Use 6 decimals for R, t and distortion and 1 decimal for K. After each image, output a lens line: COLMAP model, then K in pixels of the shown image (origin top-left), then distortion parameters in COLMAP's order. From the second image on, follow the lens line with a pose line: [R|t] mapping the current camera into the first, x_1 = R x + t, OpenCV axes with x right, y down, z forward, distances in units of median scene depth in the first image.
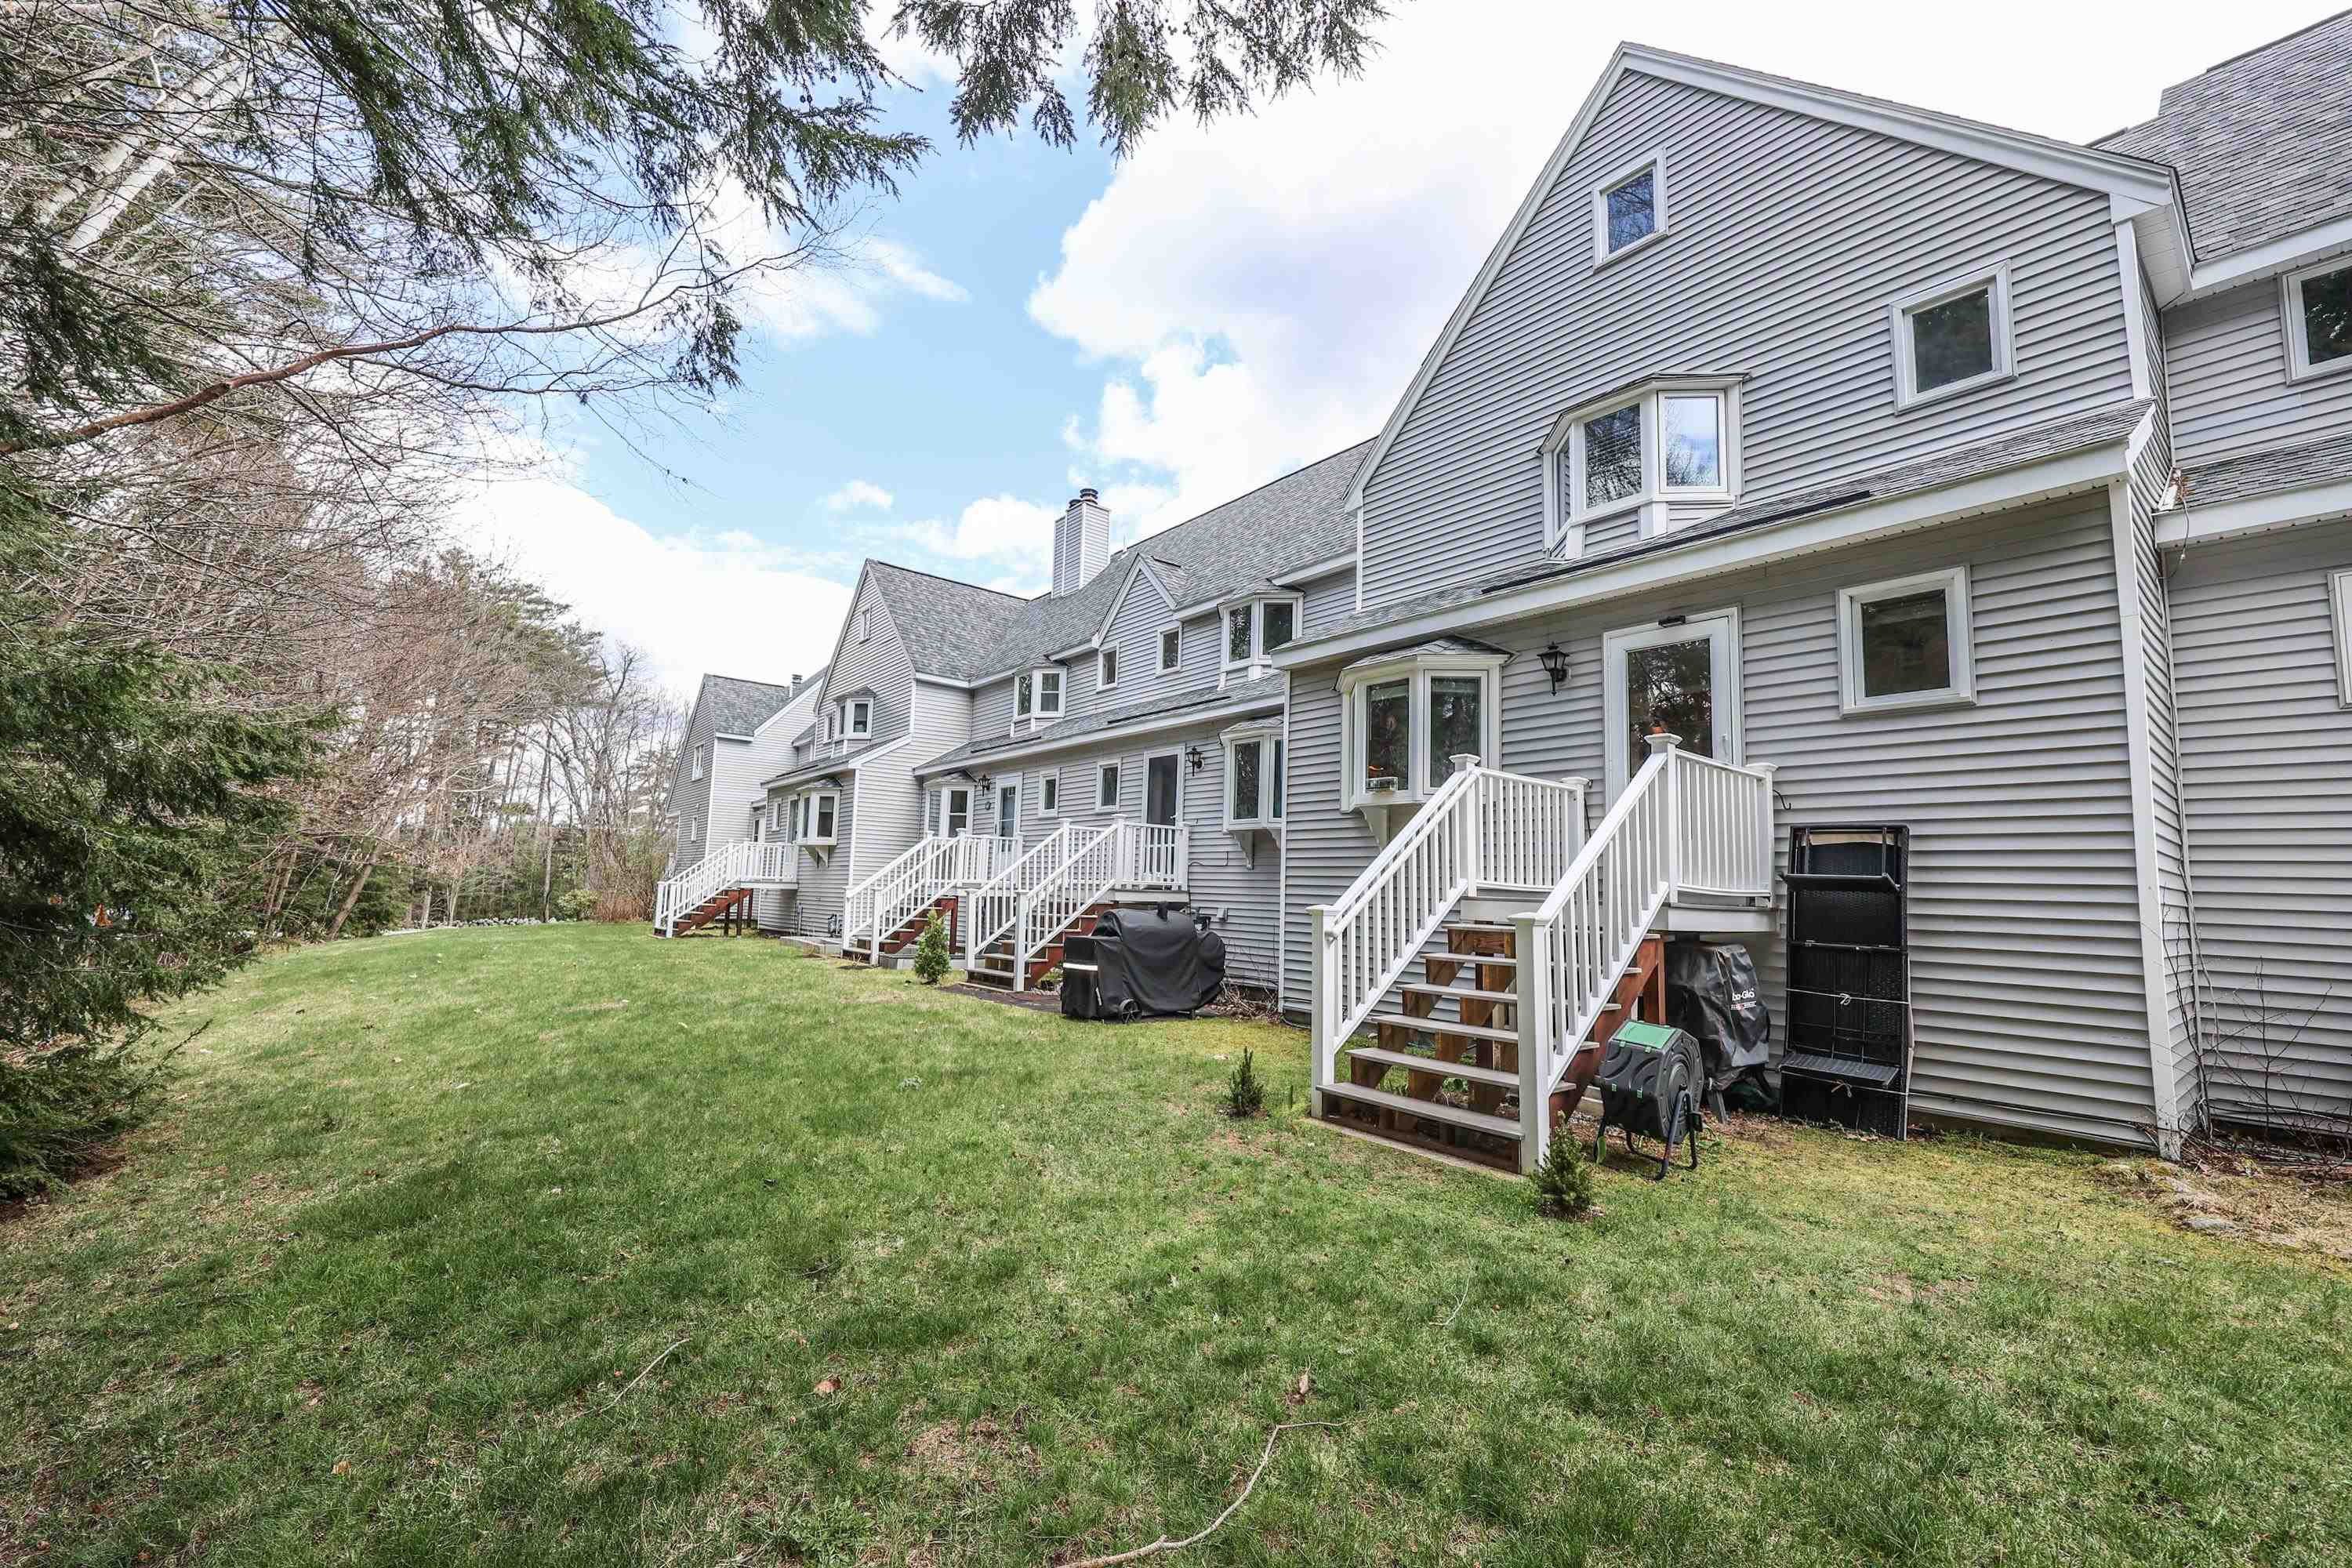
lens RADIAL K [[964.8, 0, 1180.2], [0, 964.8, 783.4], [0, 0, 1]] dist [0.001976, -0.000487]
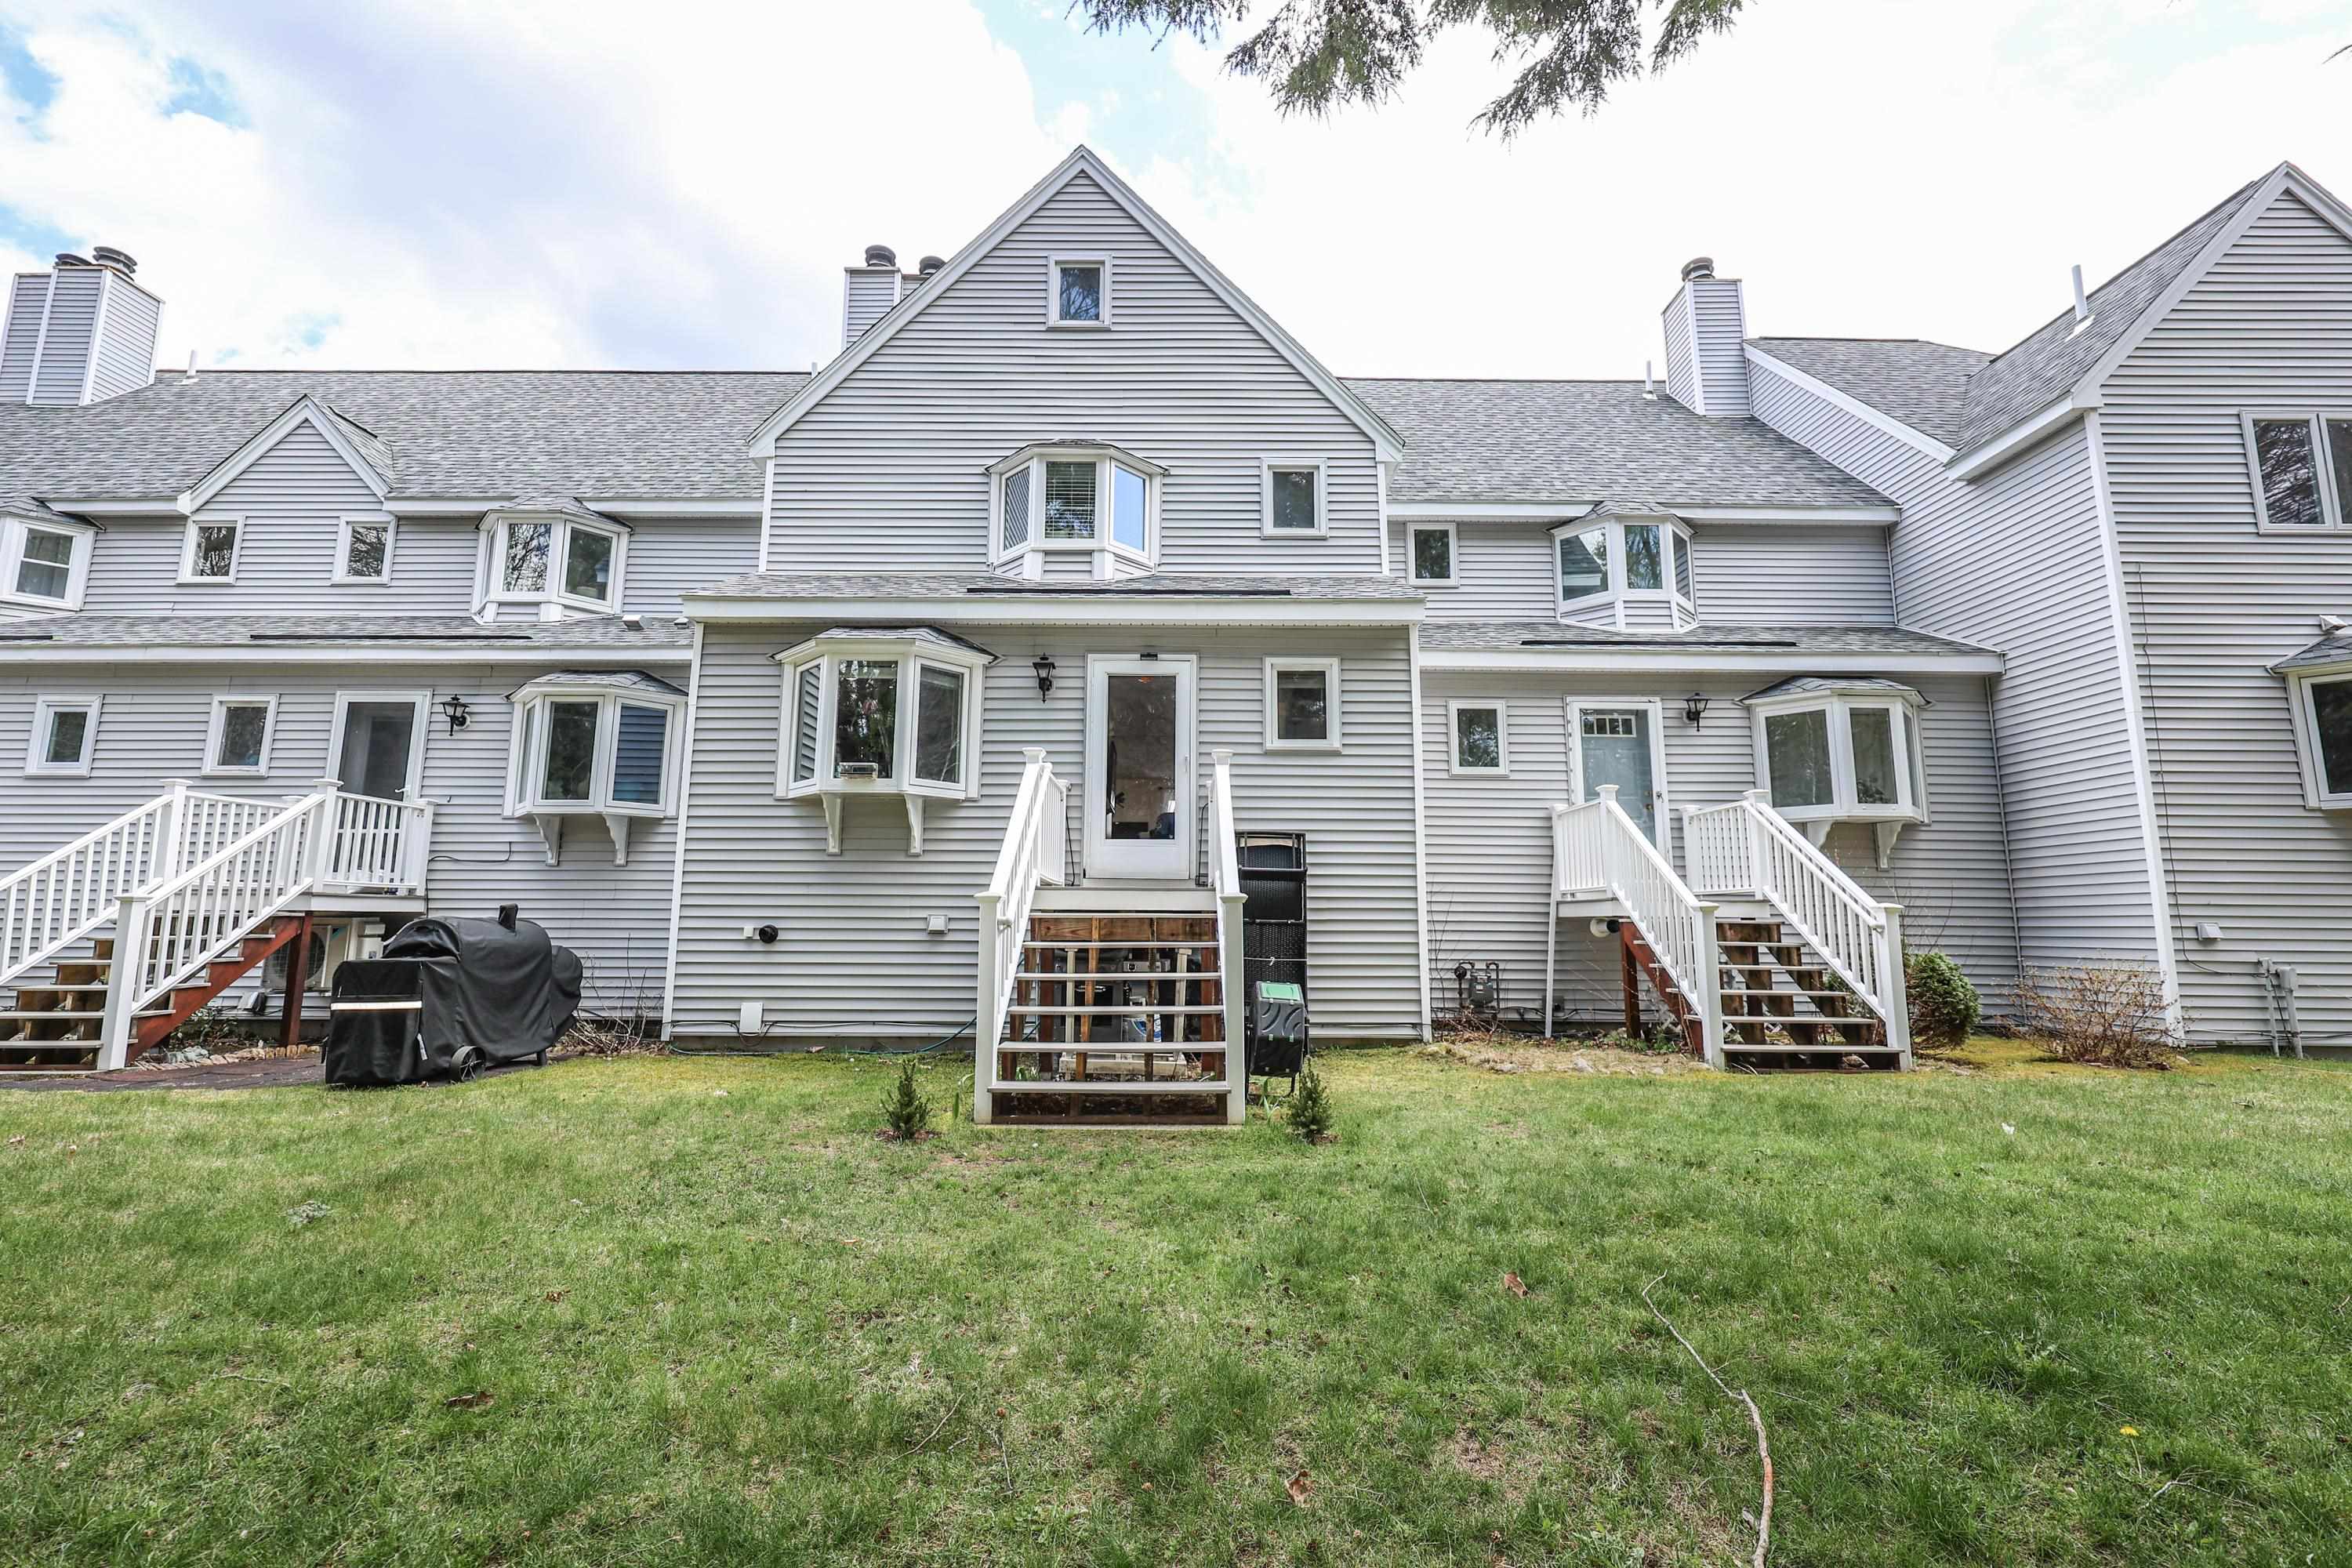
lens RADIAL K [[964.8, 0, 1179.0], [0, 964.8, 781.7], [0, 0, 1]] dist [0.001976, -0.000487]
pose [[0.616817, 0.085168, 0.782485, -0.298853], [-0.071605, 0.996078, -0.051971, 0.035320], [-0.783843, -0.023973, 0.620496, 0.178453]]
